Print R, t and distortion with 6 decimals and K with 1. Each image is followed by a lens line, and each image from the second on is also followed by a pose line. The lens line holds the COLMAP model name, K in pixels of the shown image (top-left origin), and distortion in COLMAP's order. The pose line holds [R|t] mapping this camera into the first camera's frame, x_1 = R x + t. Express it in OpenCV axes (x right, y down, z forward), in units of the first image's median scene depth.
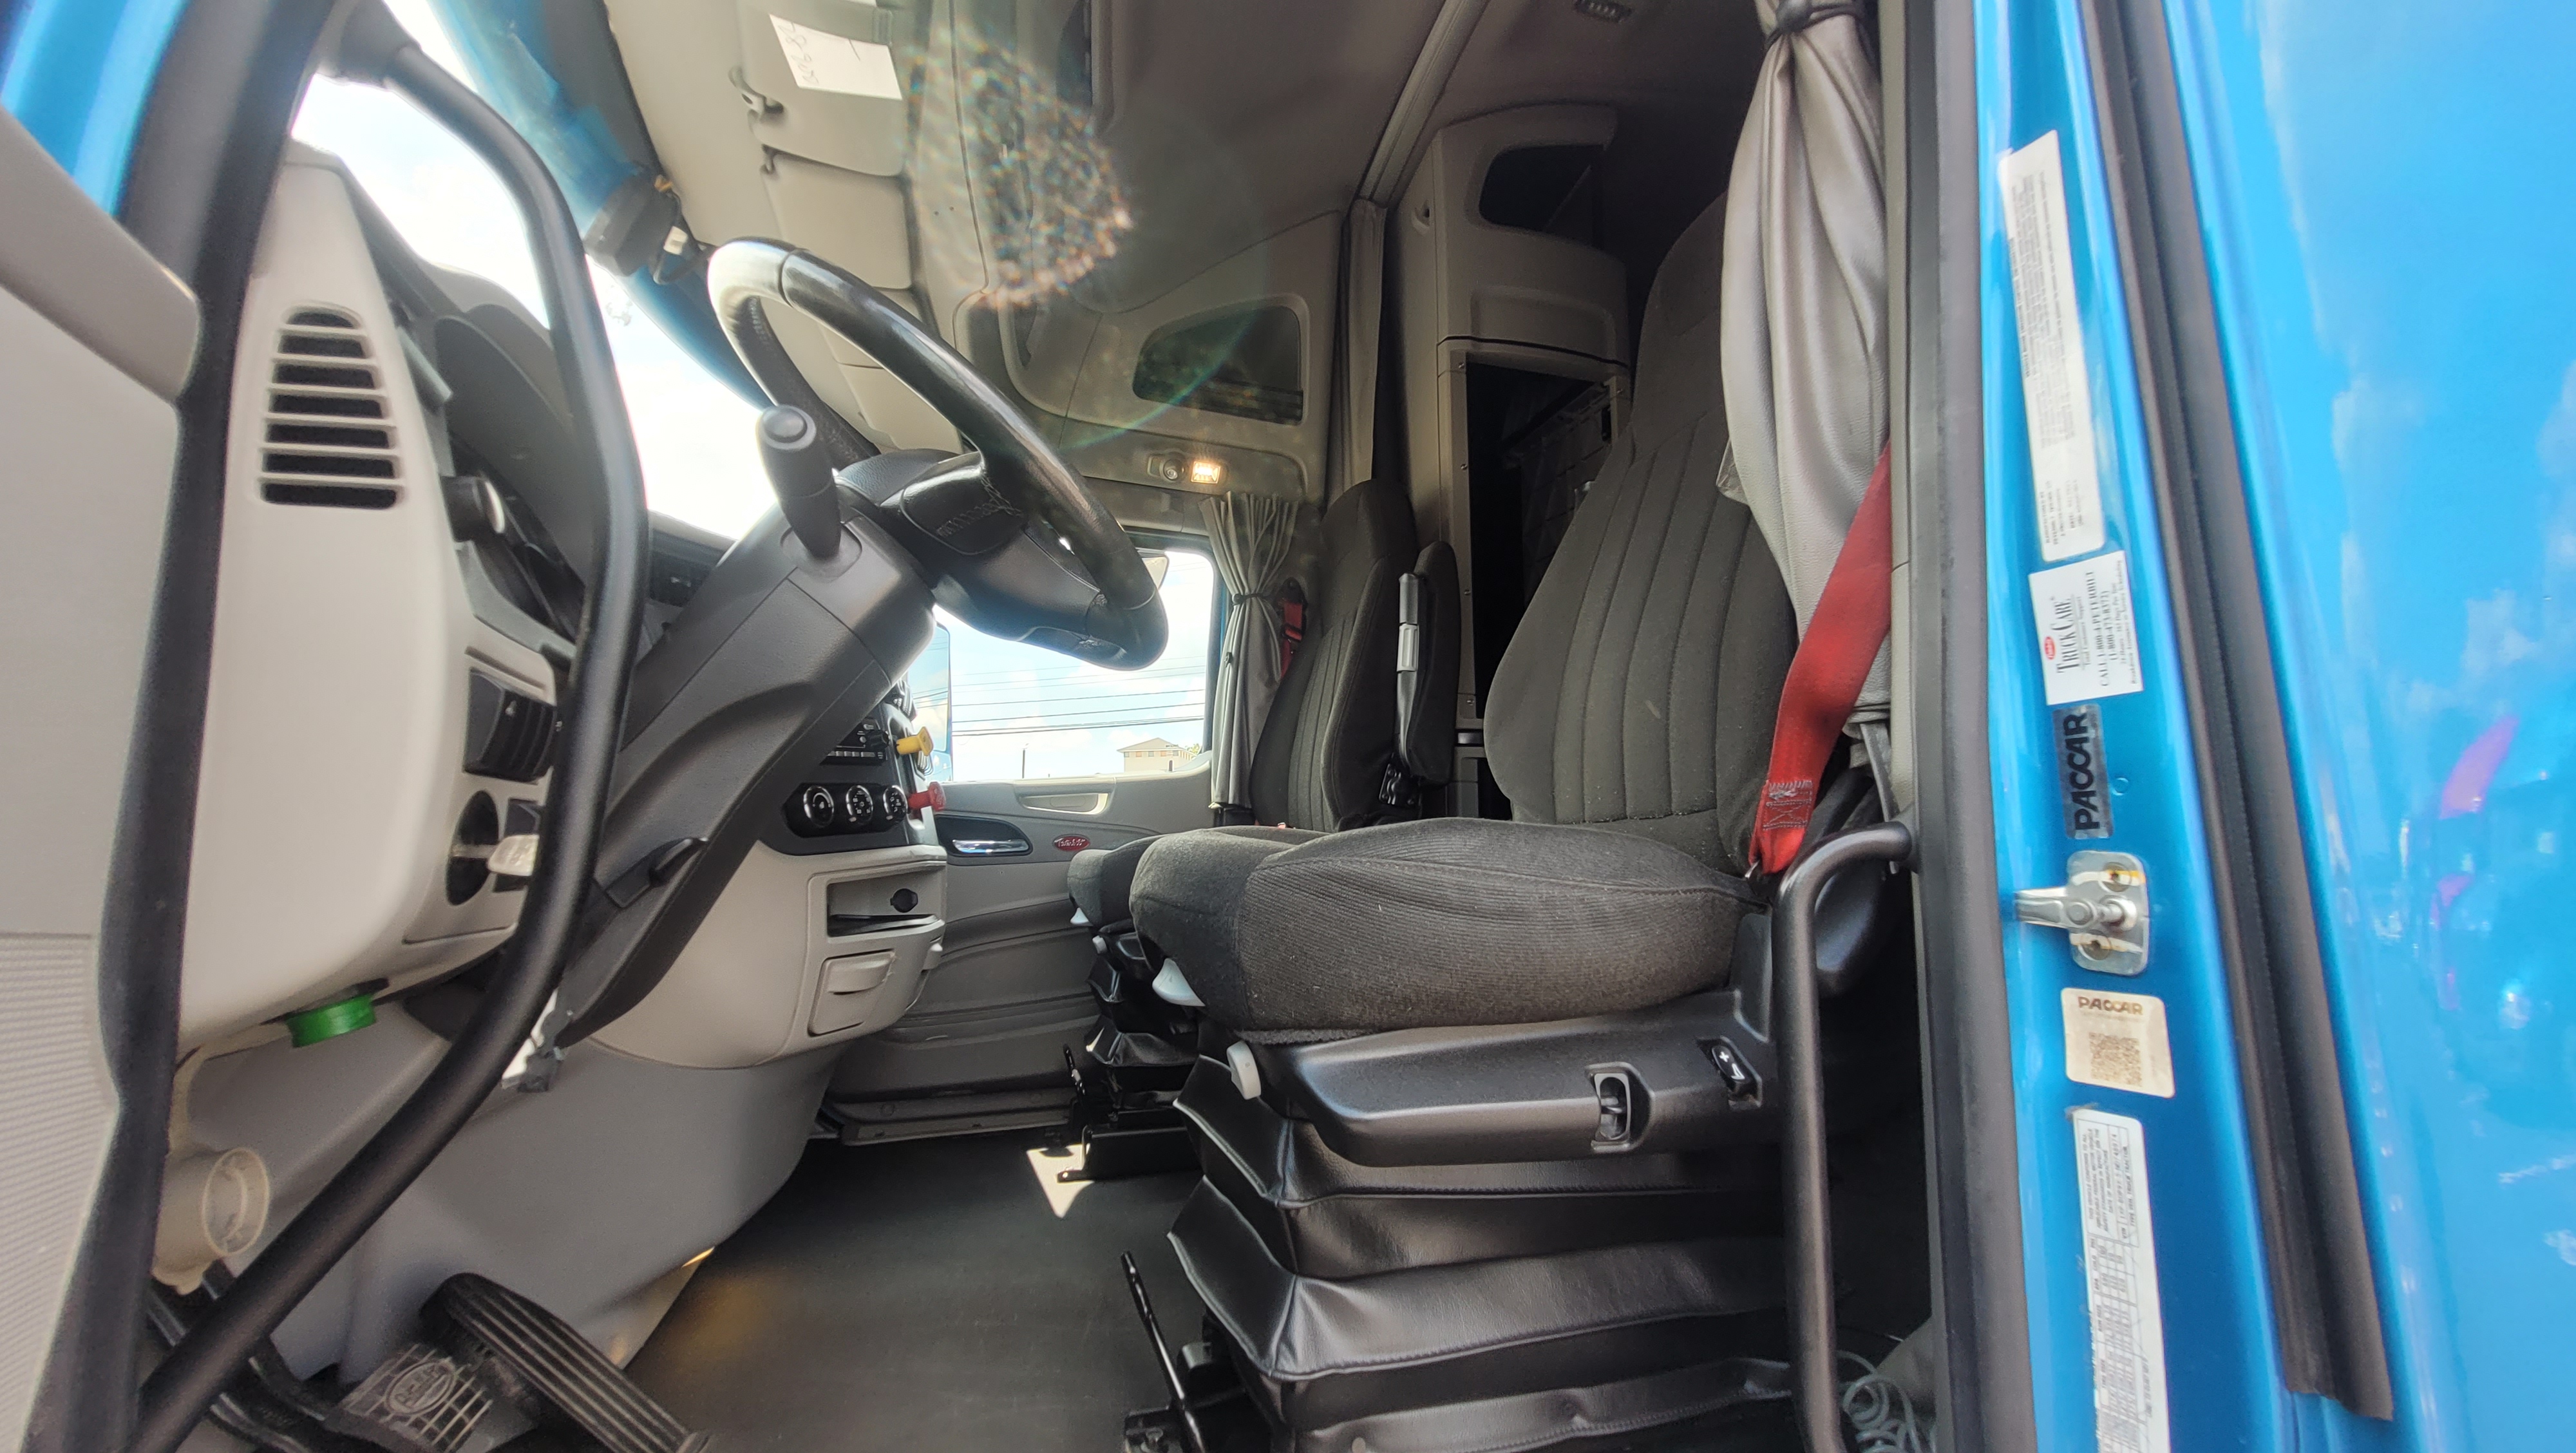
lens RADIAL K [[1013.5, 0, 1306.6], [0, 1013.5, 739.9], [0, 0, 1]] dist [0.013112, -0.000985]
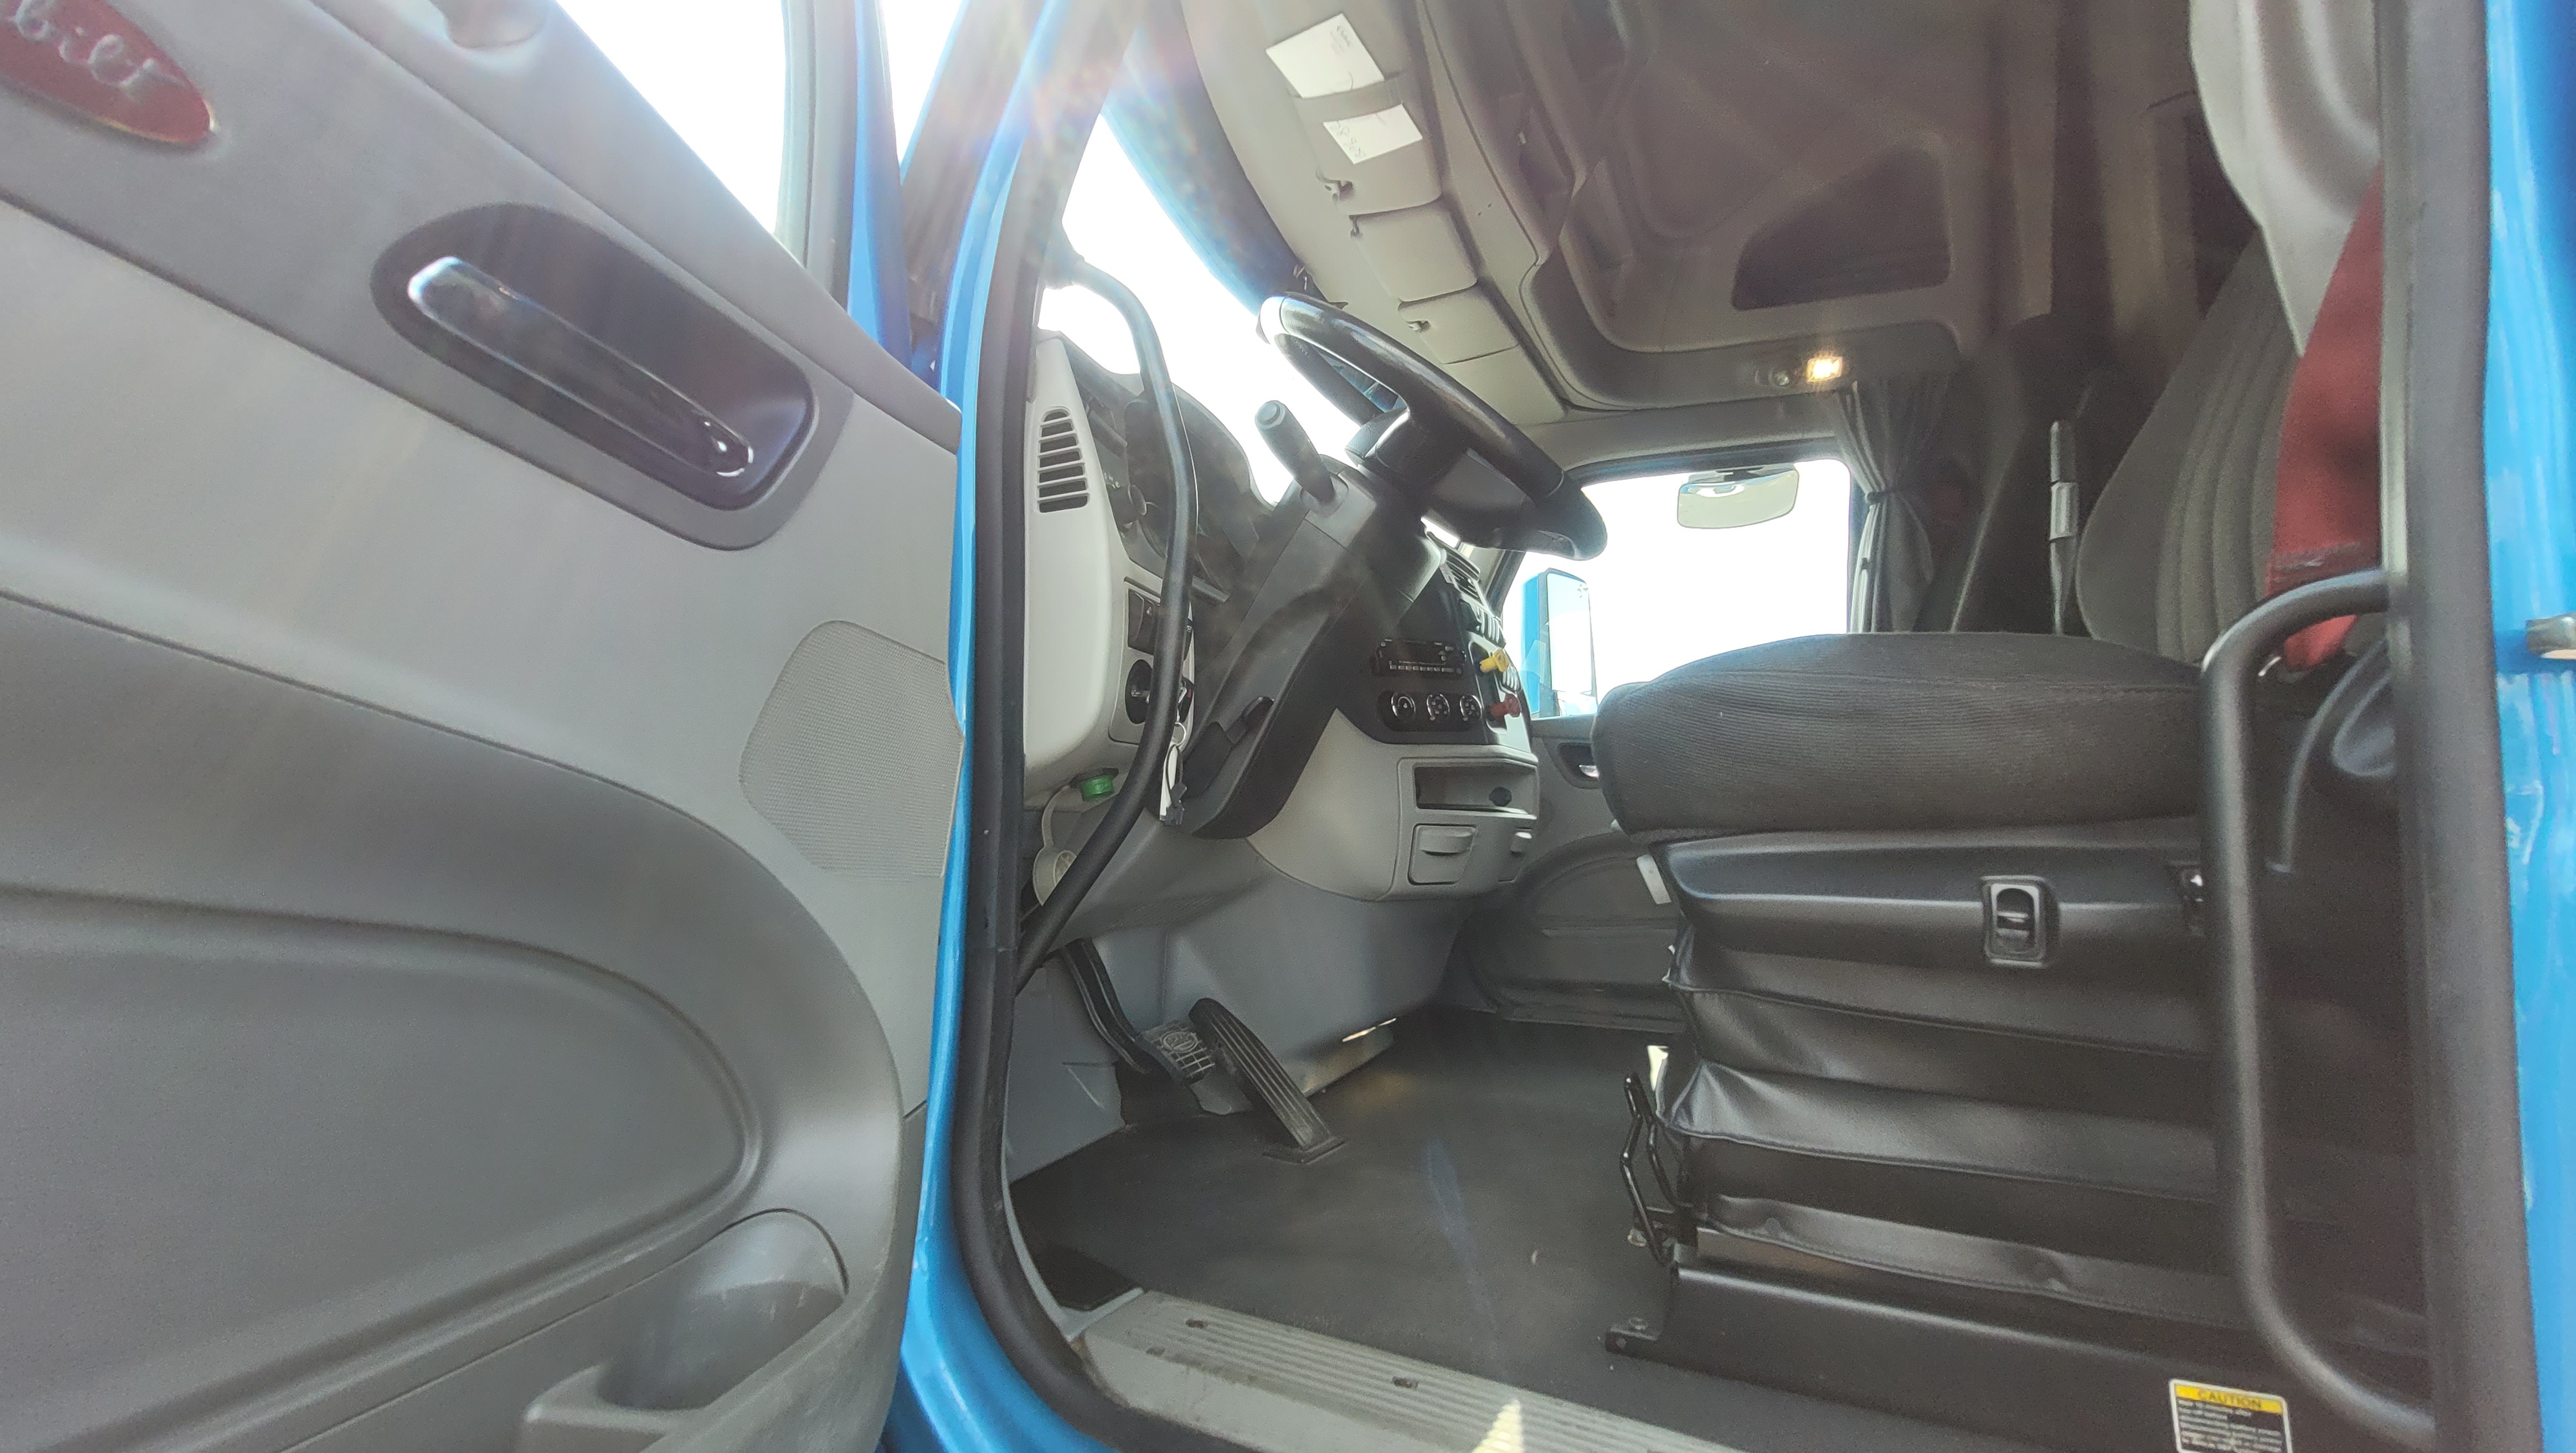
lens RADIAL K [[1013.5, 0, 1294.2], [0, 1013.5, 741.0], [0, 0, 1]] dist [0.013112, -0.000985]
pose [[0.762476, -0.042188, -0.645640, 0.271400], [0.059286, 0.998230, 0.004787, 0.101138], [0.644295, -0.041927, 0.763627, -0.095011]]
